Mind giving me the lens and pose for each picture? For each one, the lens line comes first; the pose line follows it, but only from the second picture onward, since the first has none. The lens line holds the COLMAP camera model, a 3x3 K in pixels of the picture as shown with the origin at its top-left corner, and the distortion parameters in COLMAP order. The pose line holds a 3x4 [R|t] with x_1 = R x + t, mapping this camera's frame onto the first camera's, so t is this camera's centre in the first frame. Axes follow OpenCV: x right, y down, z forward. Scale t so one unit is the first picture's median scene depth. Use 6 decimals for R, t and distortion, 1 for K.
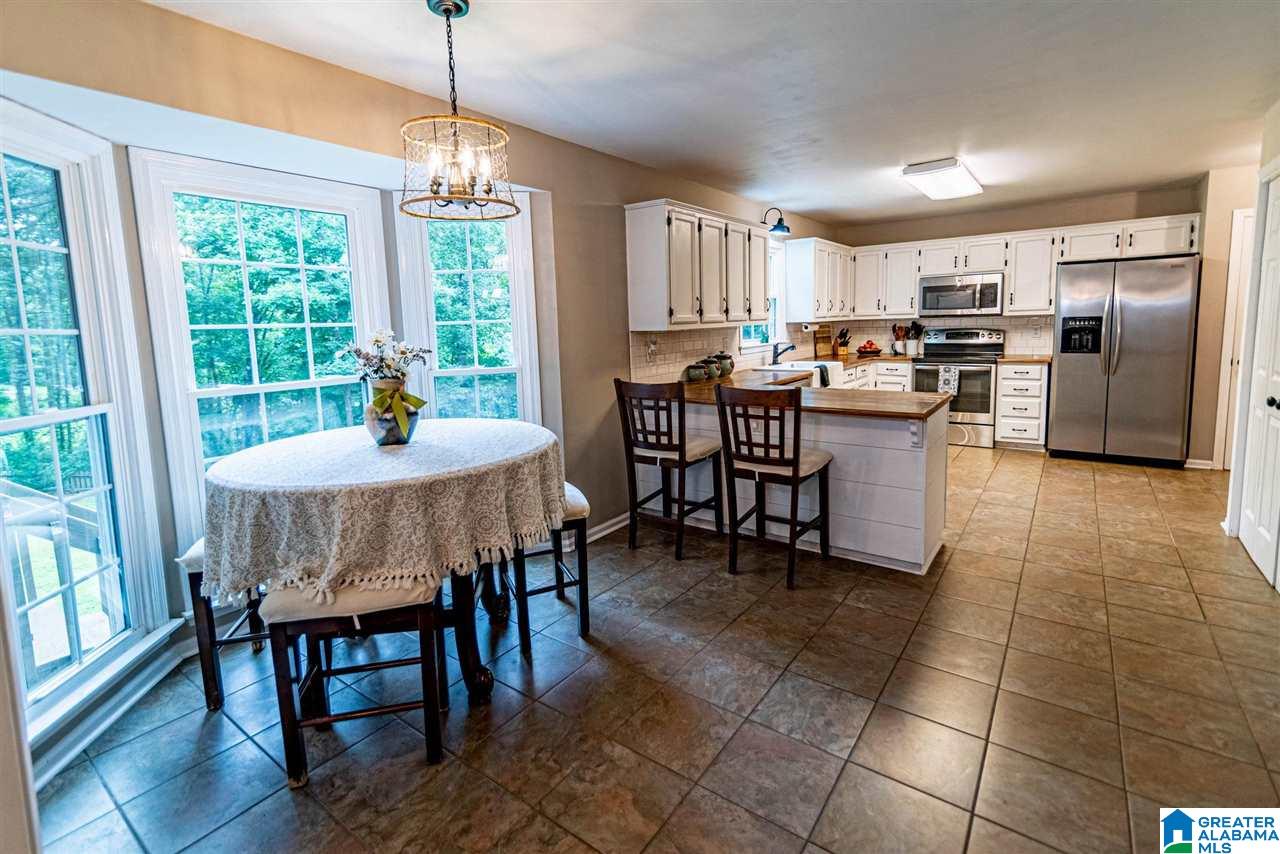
lens RADIAL K [[603.0, 0, 642.7], [0, 603.0, 357.1], [0, 0, 1]] dist [0.000540, 0.000473]
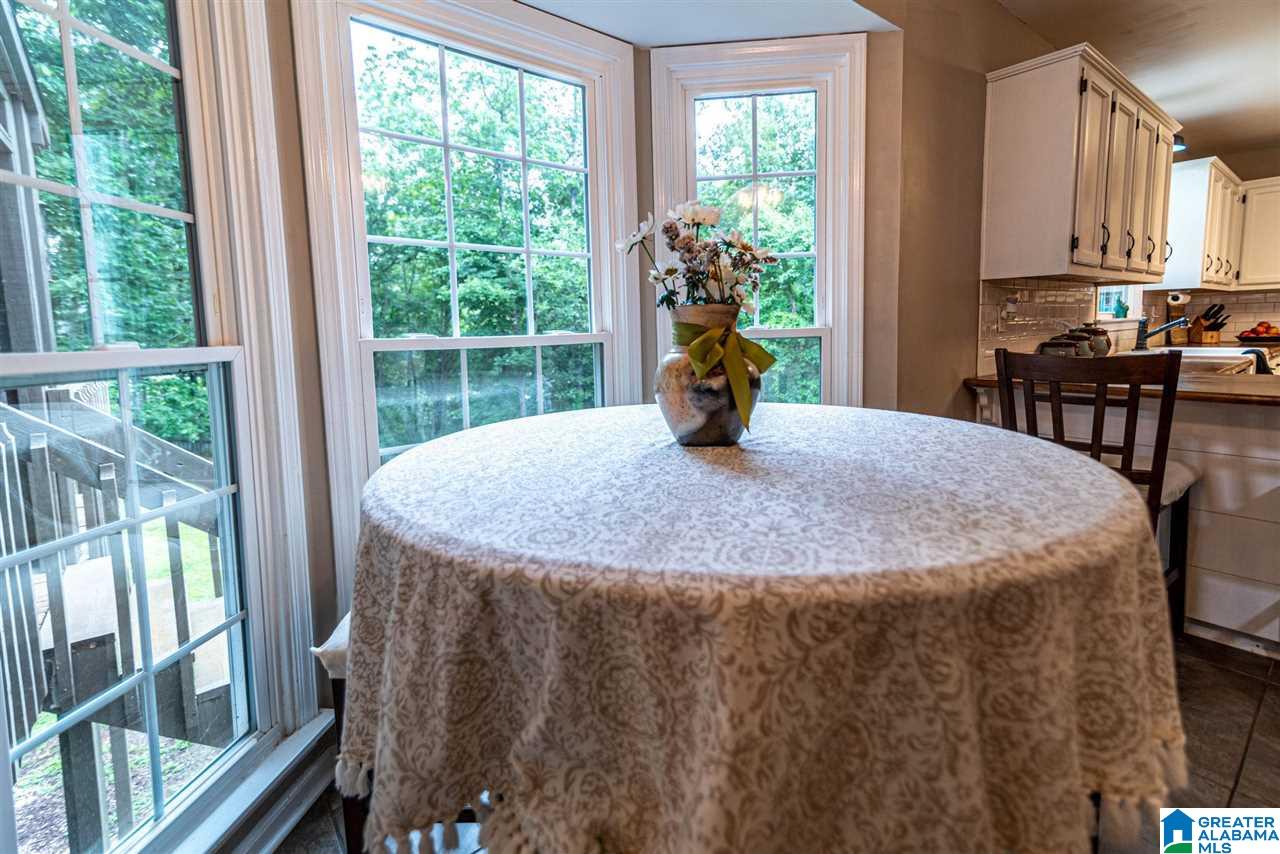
lens RADIAL K [[615.3, 0, 641.9], [0, 615.3, 330.5], [0, 0, 1]] dist [0.002294, 0.000229]
pose [[0.965782, 0.010964, -0.259122, -0.353747], [-0.021915, 0.998983, -0.039414, 0.077316], [0.258426, 0.043744, 0.965040, 0.529283]]
